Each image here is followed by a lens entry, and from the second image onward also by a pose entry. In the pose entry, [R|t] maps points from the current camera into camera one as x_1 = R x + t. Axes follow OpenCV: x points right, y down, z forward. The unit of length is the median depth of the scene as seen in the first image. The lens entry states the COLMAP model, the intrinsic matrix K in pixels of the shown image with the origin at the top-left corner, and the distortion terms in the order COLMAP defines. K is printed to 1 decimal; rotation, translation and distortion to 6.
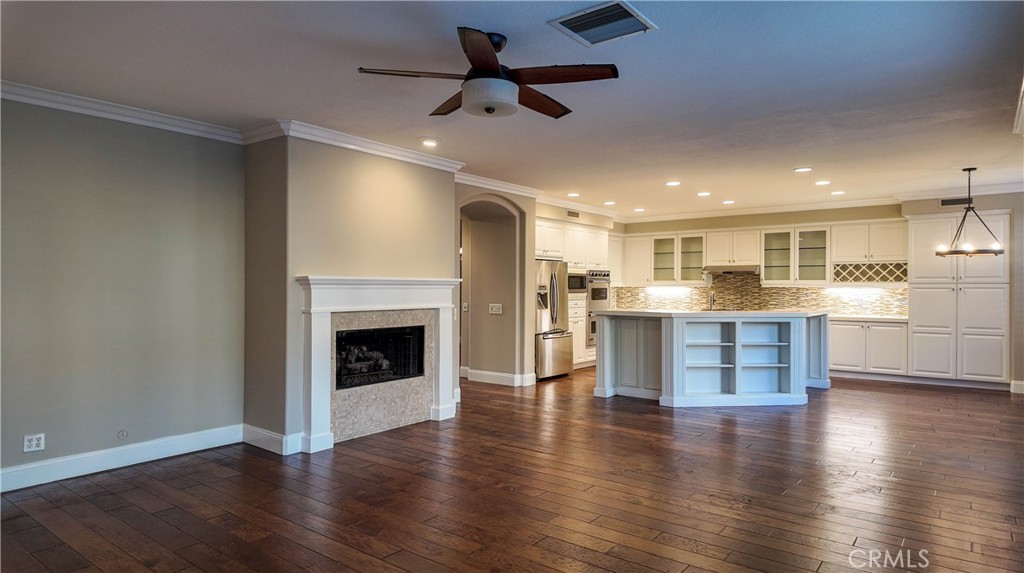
lens RADIAL K [[603.2, 0, 512.0], [0, 603.2, 286.5], [0, 0, 1]] dist [-0.004959, -0.003686]
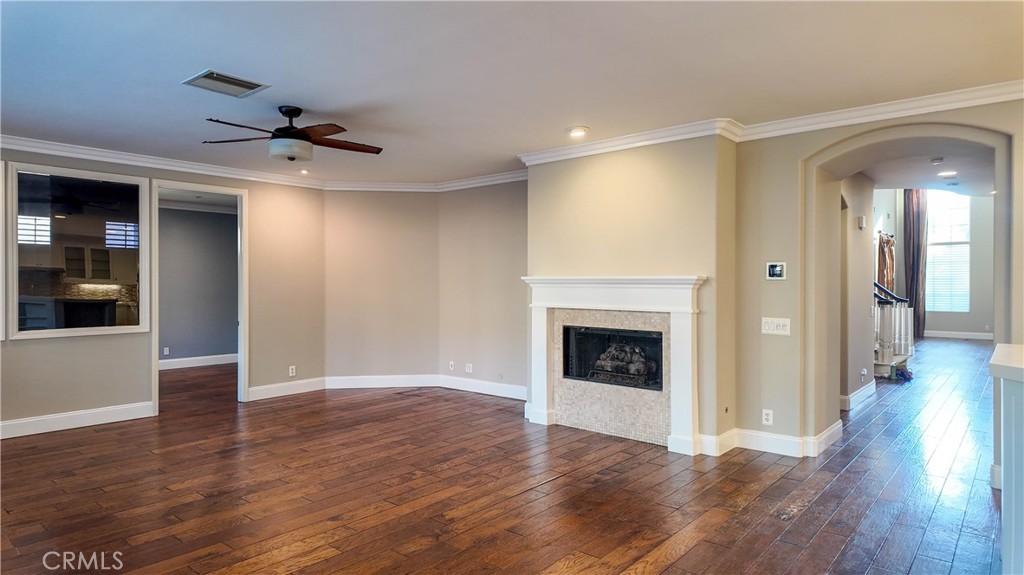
lens RADIAL K [[603.4, 0, 512.0], [0, 603.4, 287.5], [0, 0, 1]] dist [0.003806, -0.003573]
pose [[-0.063784, 0.012066, -0.997891, 0.807343], [-0.000323, 0.999927, 0.012112, -0.008547], [0.997964, 0.001095, -0.063776, 0.960295]]
